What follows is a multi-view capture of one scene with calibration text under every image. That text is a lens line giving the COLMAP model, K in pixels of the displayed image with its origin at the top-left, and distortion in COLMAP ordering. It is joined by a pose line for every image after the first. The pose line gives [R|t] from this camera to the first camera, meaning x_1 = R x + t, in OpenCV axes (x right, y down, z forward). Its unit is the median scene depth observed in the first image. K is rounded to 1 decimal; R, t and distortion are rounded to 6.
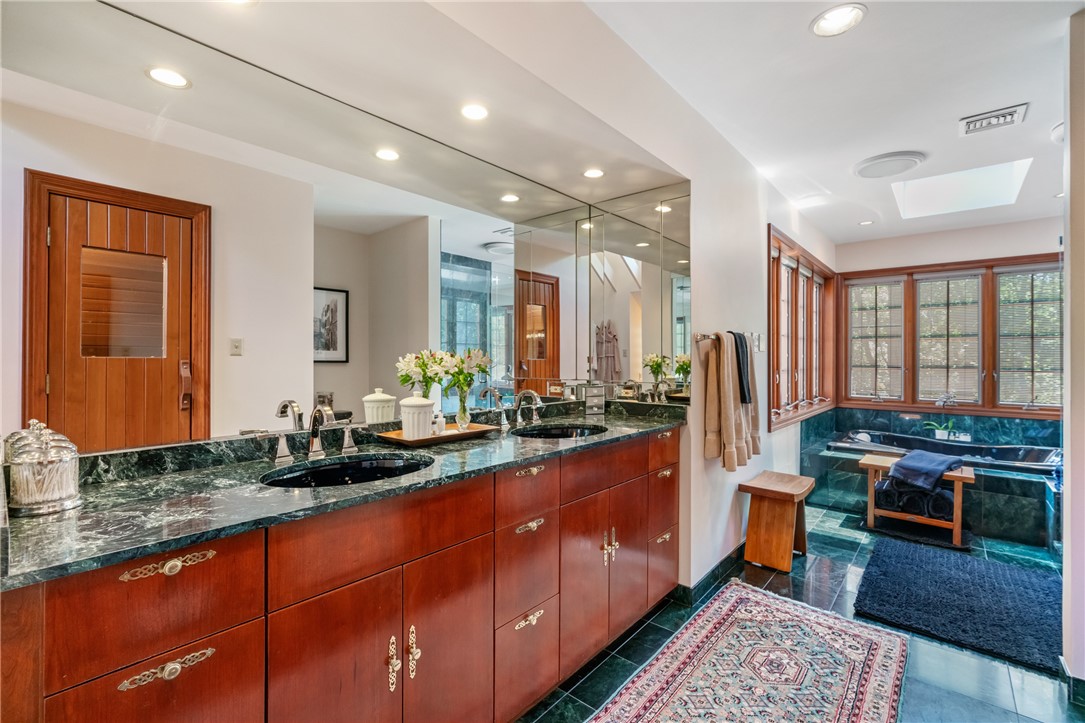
lens RADIAL K [[483.1, 0, 538.7], [0, 483.1, 356.1], [0, 0, 1]] dist [-0.012511, 0.001254]
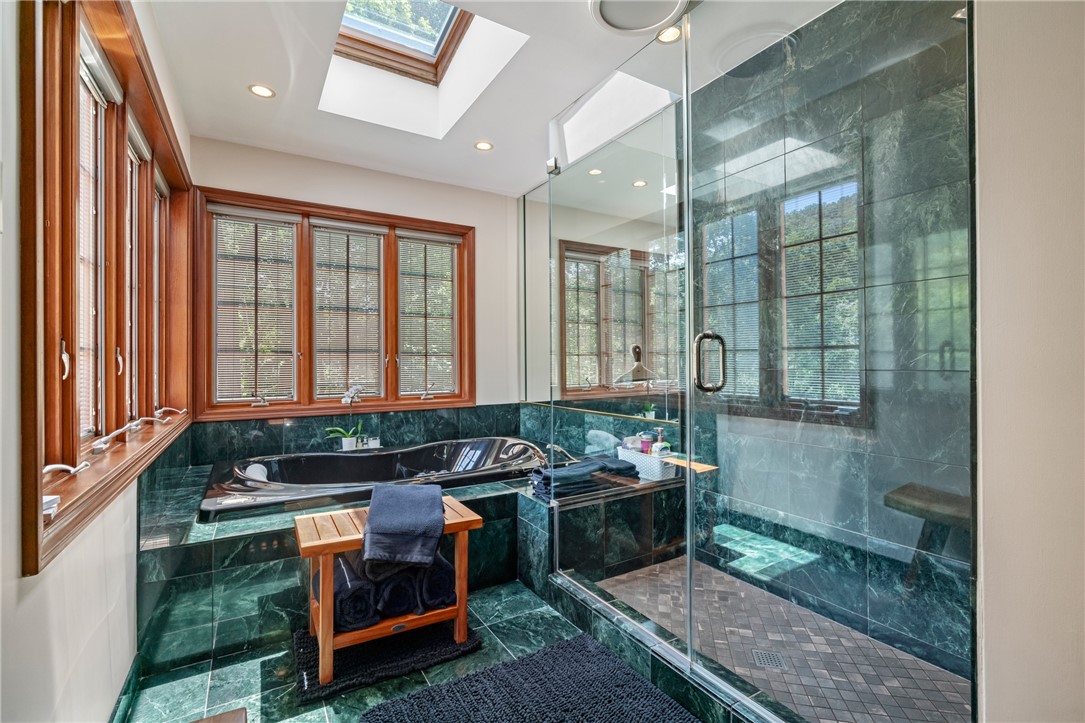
lens RADIAL K [[483.1, 0, 539.5], [0, 483.1, 356.9], [0, 0, 1]] dist [-0.012511, 0.001254]
pose [[0.315106, 0.003224, 0.949051, 0.247350], [0.004705, 0.999977, -0.004959, 0.039012], [-0.949045, 0.006028, 0.315084, 0.506945]]
